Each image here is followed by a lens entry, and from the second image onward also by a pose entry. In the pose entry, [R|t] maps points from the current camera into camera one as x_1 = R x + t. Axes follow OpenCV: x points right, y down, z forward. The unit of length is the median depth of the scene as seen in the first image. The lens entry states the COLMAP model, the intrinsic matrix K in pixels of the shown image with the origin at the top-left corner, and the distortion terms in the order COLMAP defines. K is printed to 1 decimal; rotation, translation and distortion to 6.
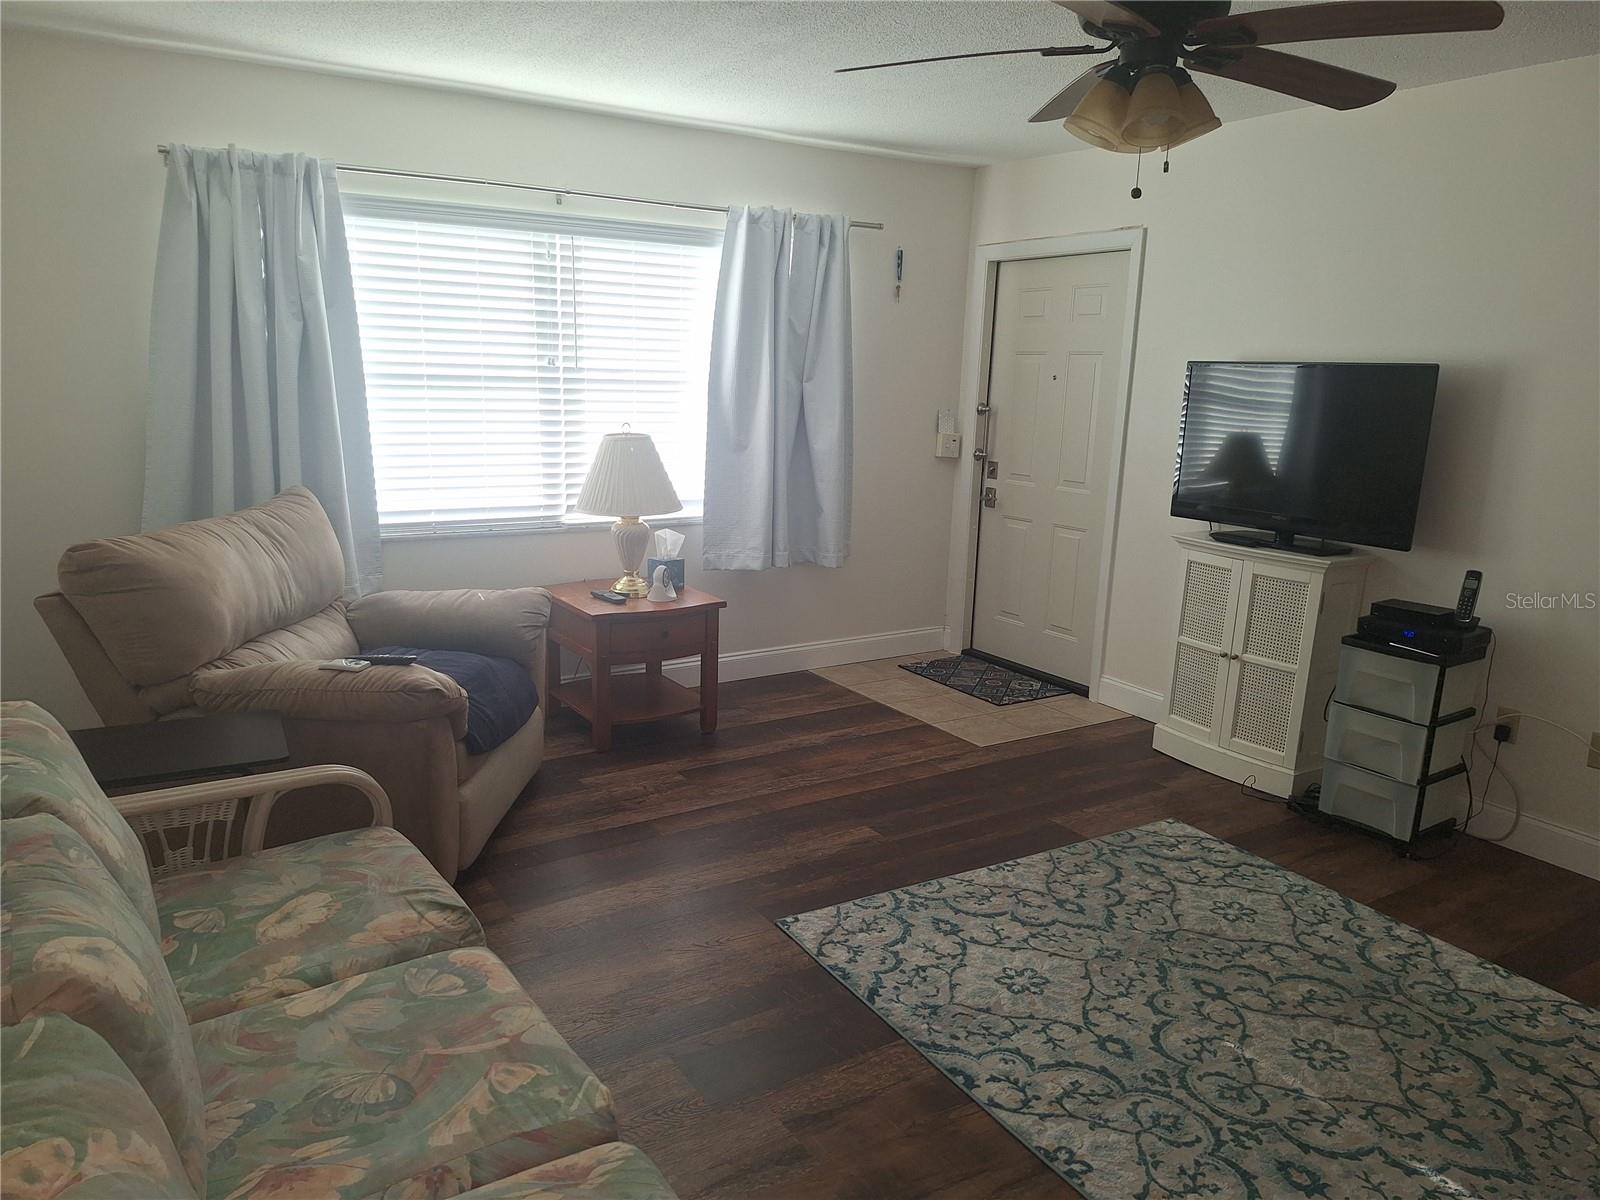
lens RADIAL K [[1125.5, 0, 802.4], [0, 1125.5, 618.2], [0, 0, 1]] dist [0.084843, -0.084769]
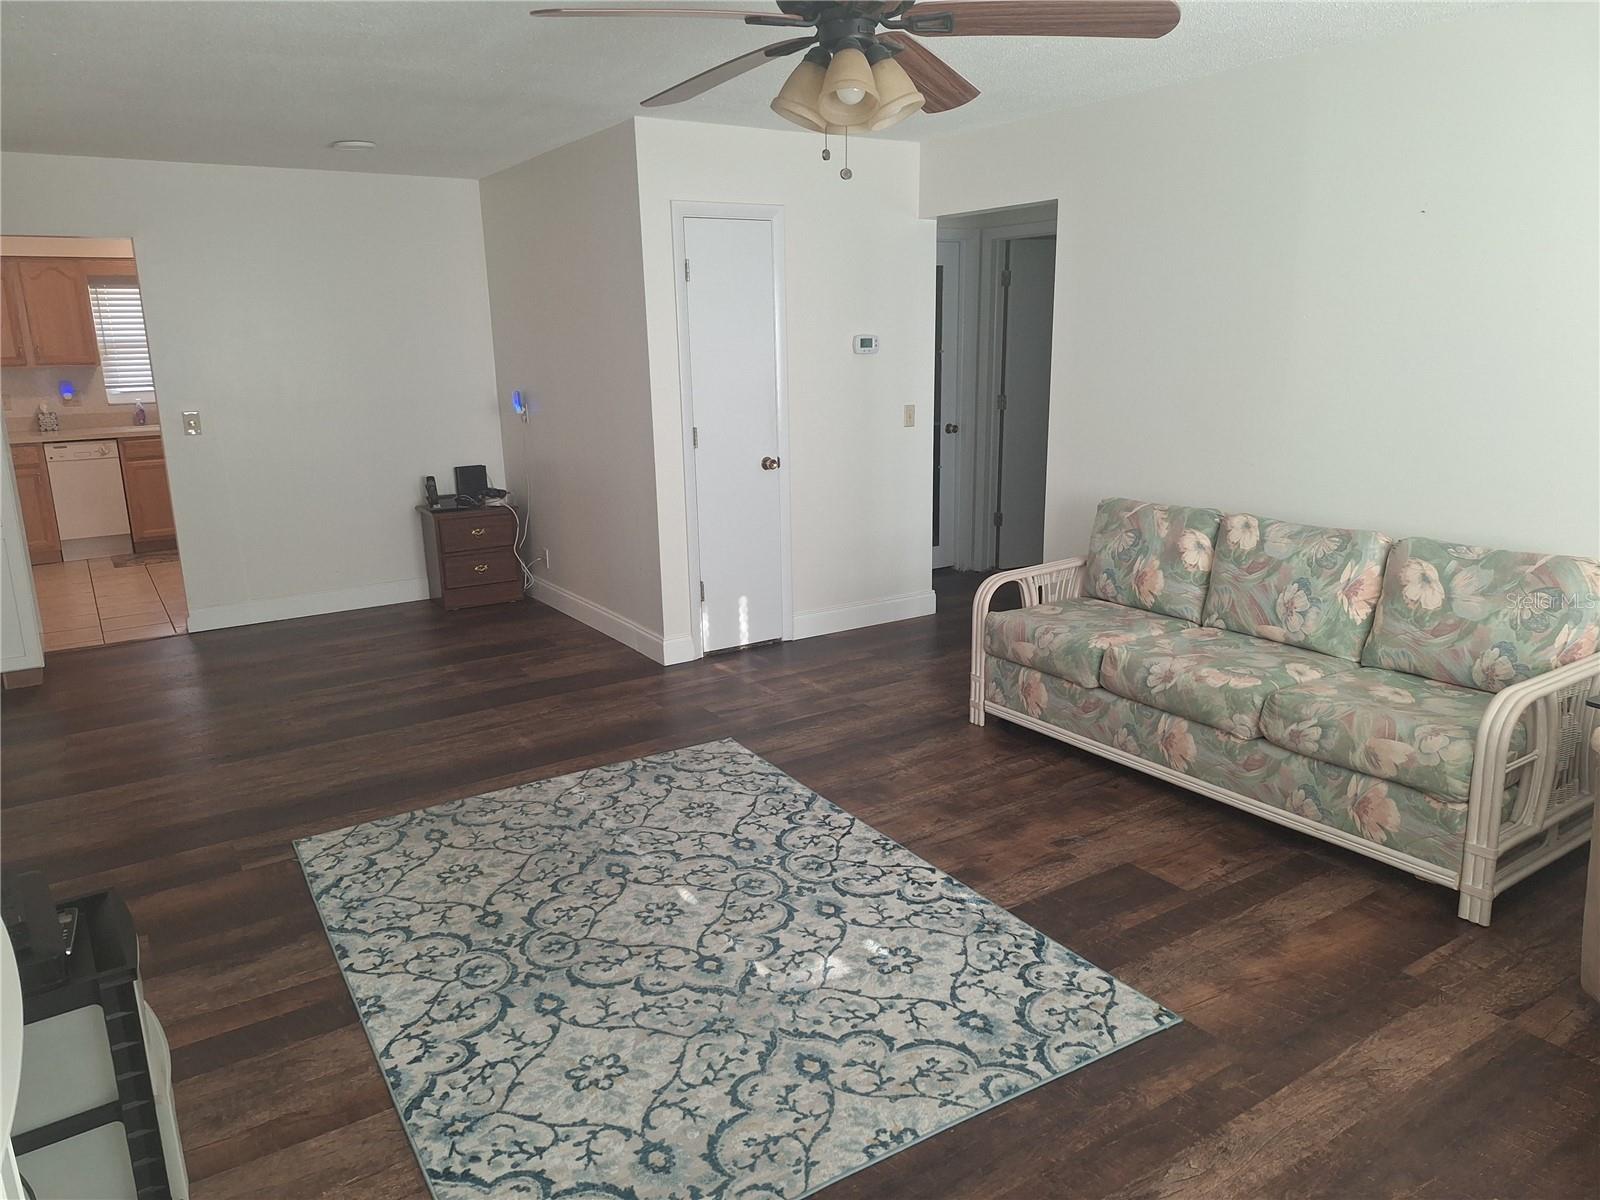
lens RADIAL K [[1115.9, 0, 779.7], [0, 1115.9, 589.4], [0, 0, 1]] dist [0.187387, -0.246404]
pose [[-0.999875, -0.013968, 0.007445, 0.289053], [-0.009311, 0.899425, 0.436976, -0.409621], [-0.012800, 0.436852, -0.899442, 1.741925]]
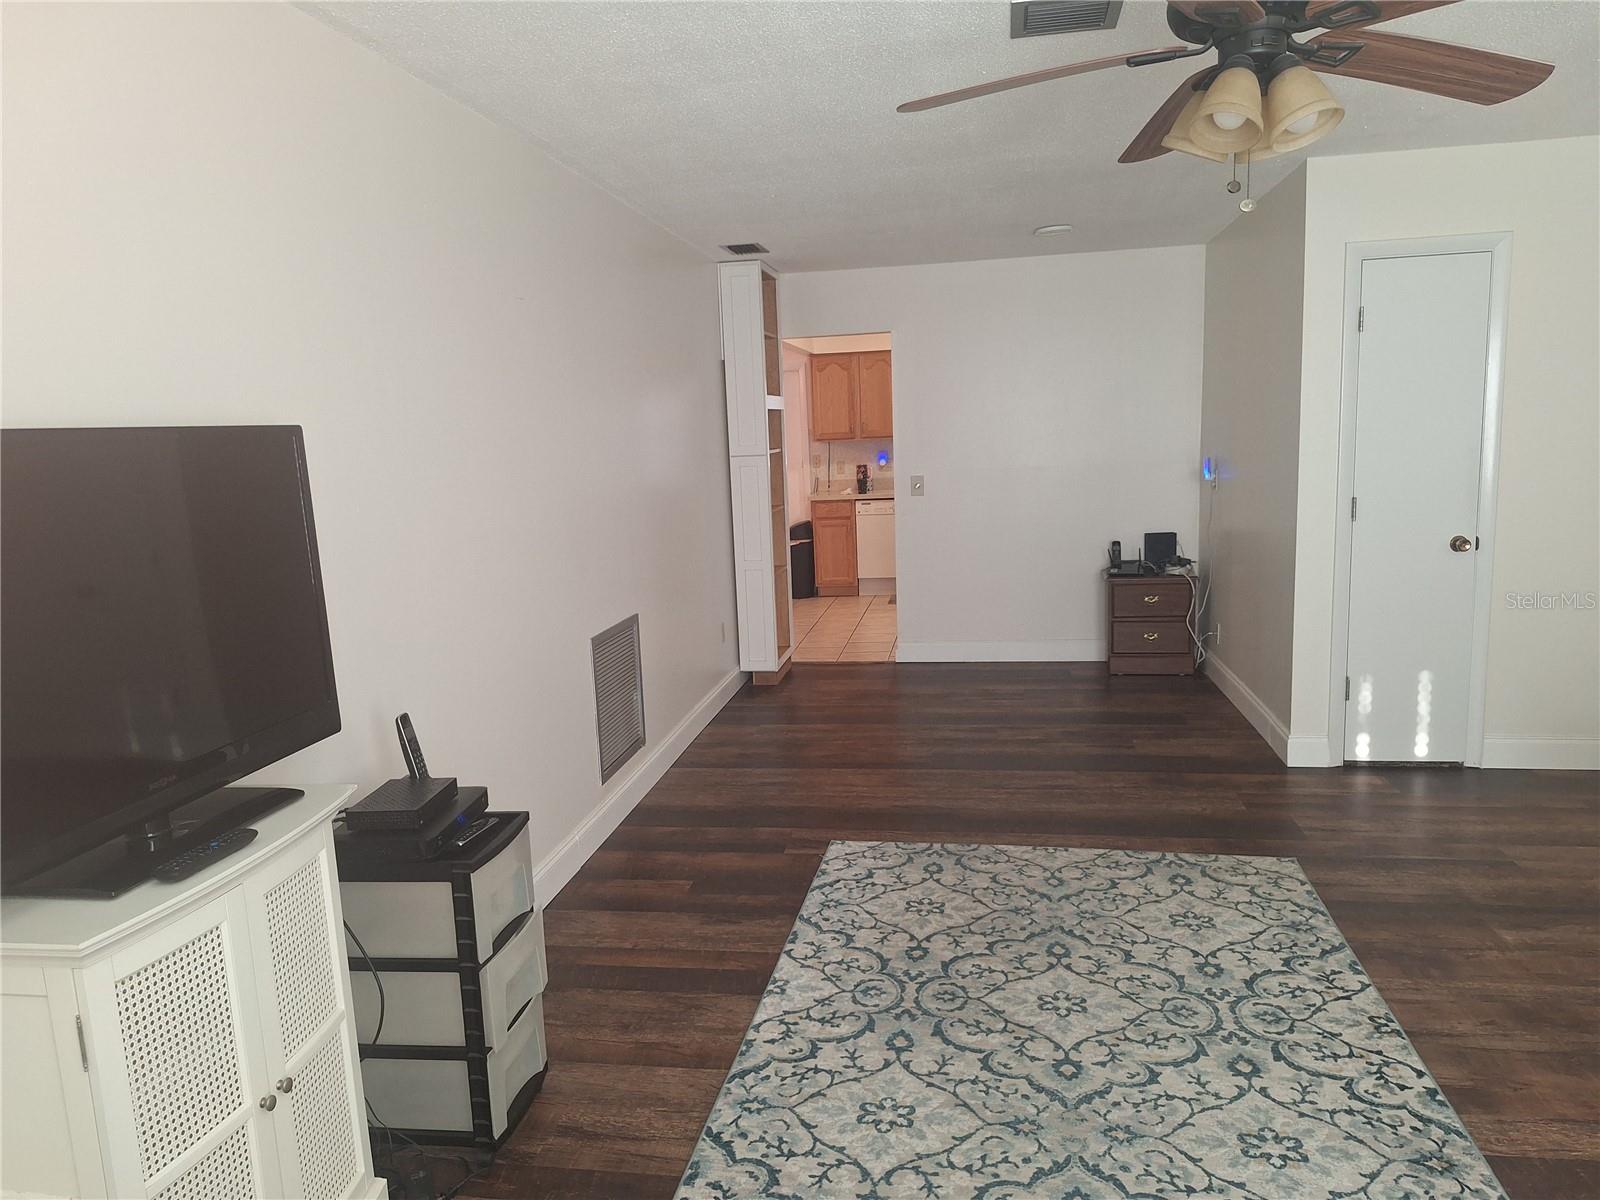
lens RADIAL K [[1125.5, 0, 802.4], [0, 1125.5, 618.2], [0, 0, 1]] dist [0.084843, -0.084769]
pose [[-0.742269, -0.117442, 0.659730, -0.055123], [0.162770, 0.923437, 0.347520, -0.372160], [-0.650033, 0.365338, -0.666323, 1.613563]]
